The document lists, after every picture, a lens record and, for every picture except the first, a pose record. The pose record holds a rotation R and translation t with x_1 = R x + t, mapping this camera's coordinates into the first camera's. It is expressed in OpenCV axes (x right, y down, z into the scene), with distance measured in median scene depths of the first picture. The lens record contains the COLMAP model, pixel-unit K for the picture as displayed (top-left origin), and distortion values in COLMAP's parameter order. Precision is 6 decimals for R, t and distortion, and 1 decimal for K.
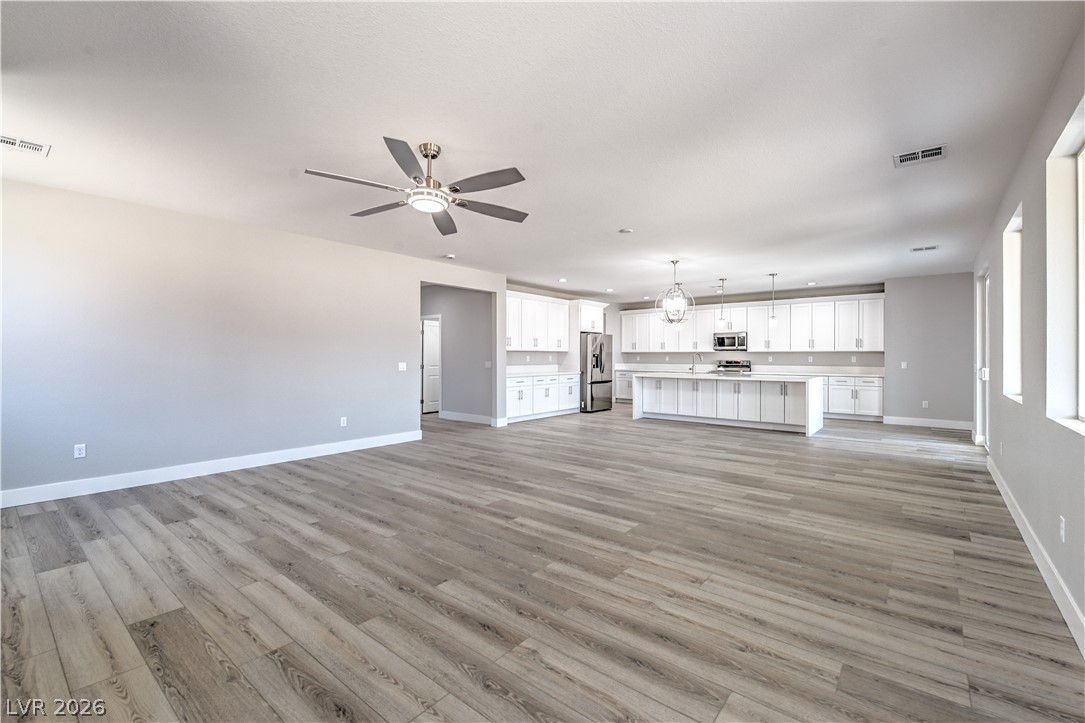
lens RADIAL K [[467.8, 0, 542.5], [0, 467.8, 361.5], [0, 0, 1]] dist [-0.000107, -0.000036]
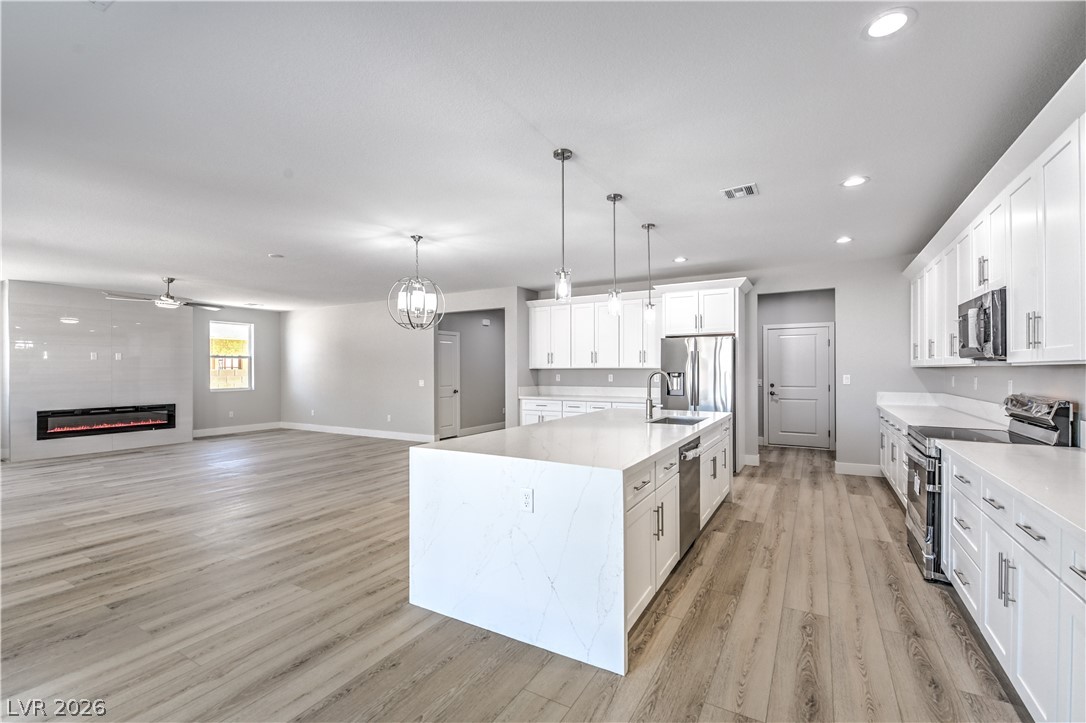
lens RADIAL K [[482.0, 0, 541.0], [0, 482.0, 374.1], [0, 0, 1]] dist [0.000134, -0.000011]
pose [[0.160289, 0.003758, -0.987063, 0.800491], [-0.011423, 0.999933, 0.001953, -0.014141], [0.987004, 0.010962, 0.160321, 0.849509]]
